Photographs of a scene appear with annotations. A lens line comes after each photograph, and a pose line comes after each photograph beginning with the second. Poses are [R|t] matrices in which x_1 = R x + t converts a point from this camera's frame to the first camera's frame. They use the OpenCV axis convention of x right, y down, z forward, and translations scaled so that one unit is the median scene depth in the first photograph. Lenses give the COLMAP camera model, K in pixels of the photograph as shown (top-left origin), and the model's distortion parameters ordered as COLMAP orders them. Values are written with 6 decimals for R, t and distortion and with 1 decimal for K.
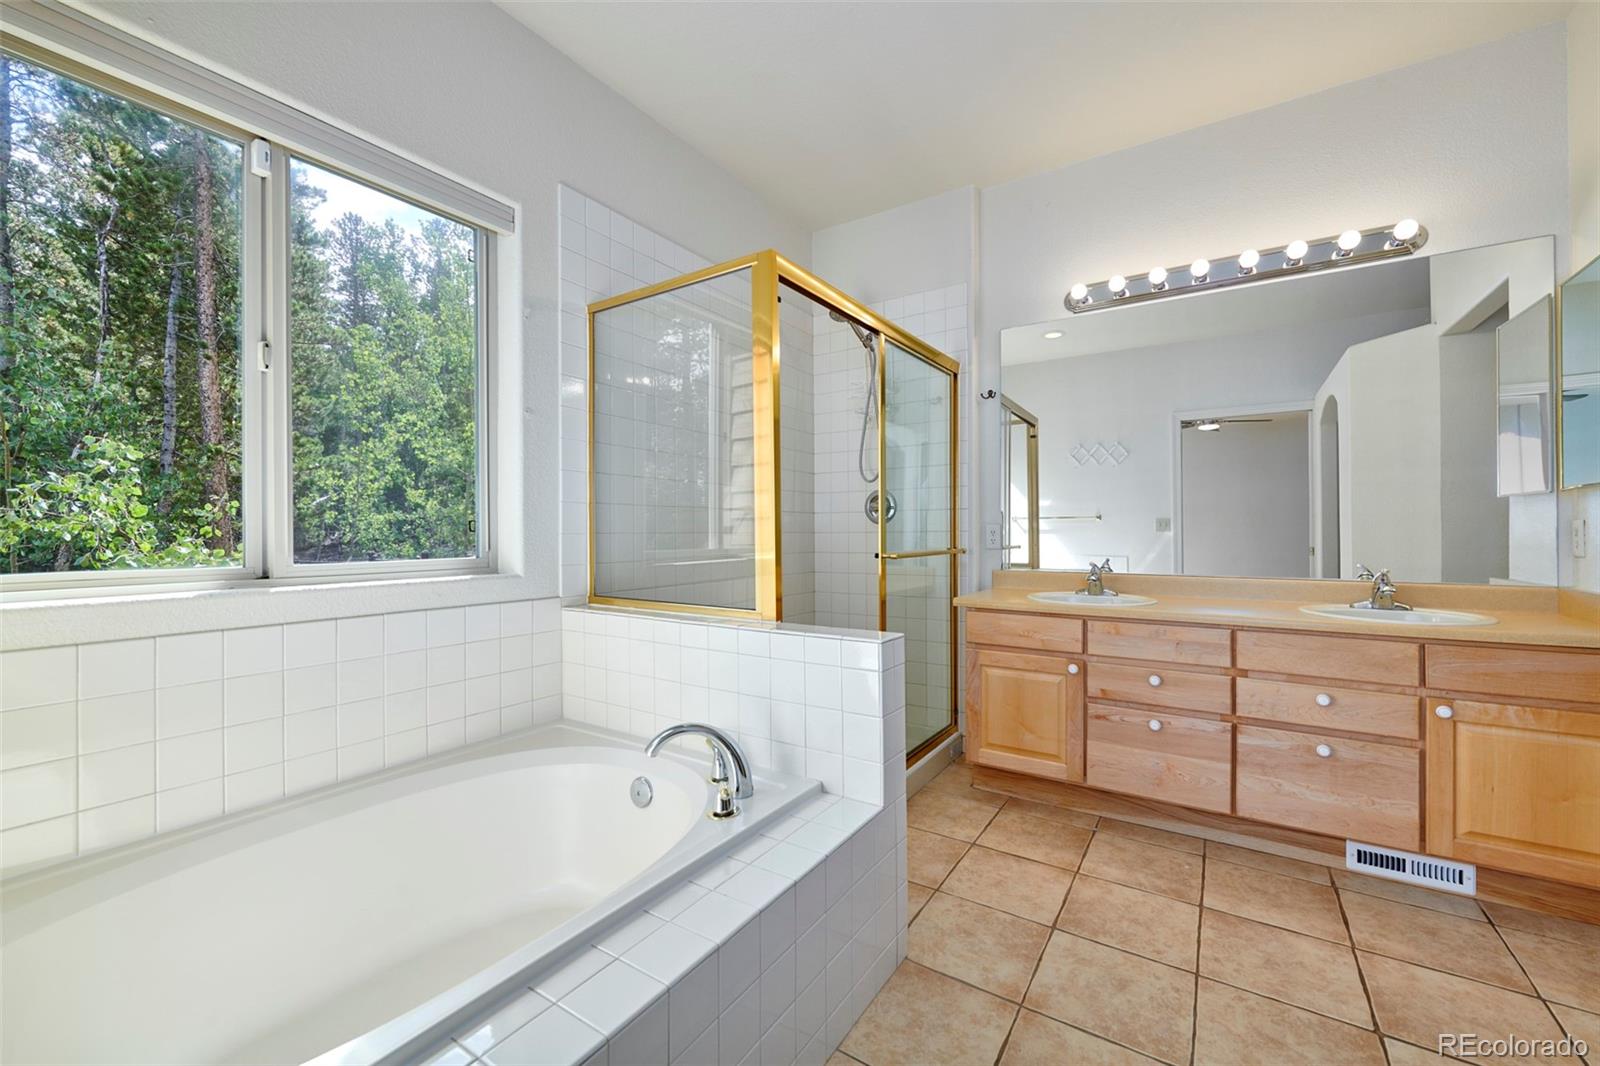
lens RADIAL K [[649.9, 0, 778.7], [0, 649.9, 529.4], [0, 0, 1]] dist [0.000020, 0.000029]
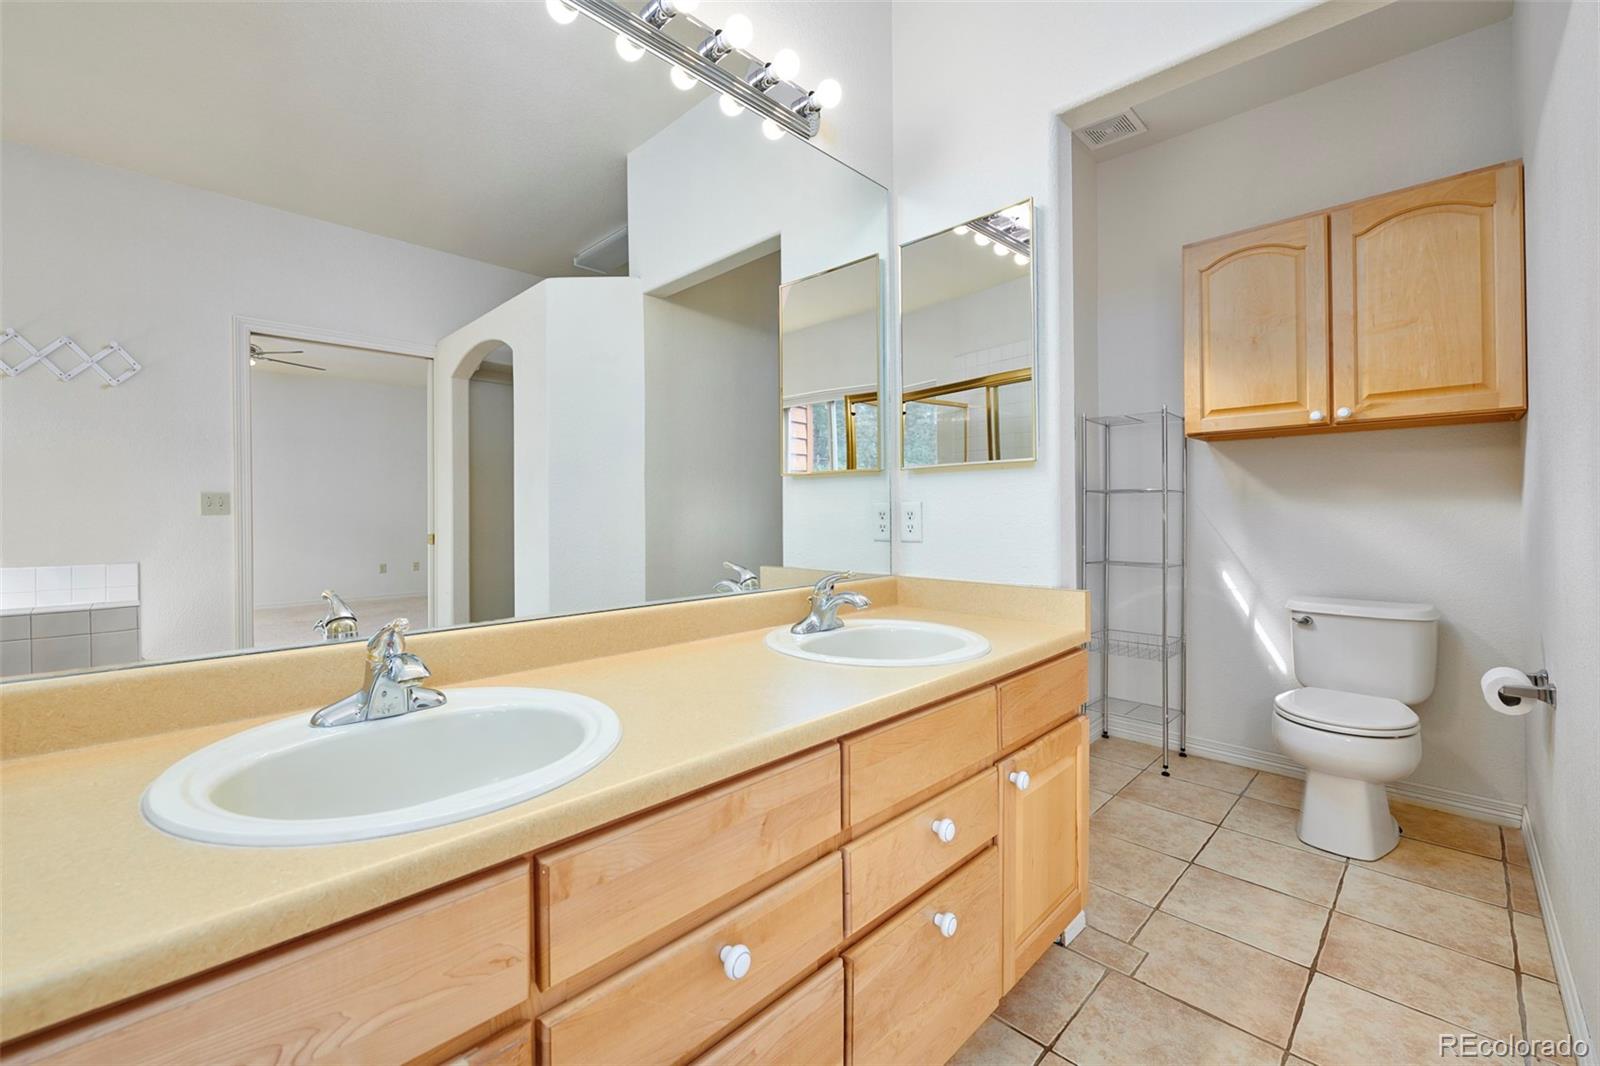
lens RADIAL K [[649.9, 0, 778.7], [0, 649.9, 529.4], [0, 0, 1]] dist [0.000020, 0.000029]
pose [[0.194514, -0.022422, 0.980643, 0.230010], [-0.001969, 0.999728, 0.023249, 0.001426], [-0.980898, -0.006453, 0.194417, 0.815885]]
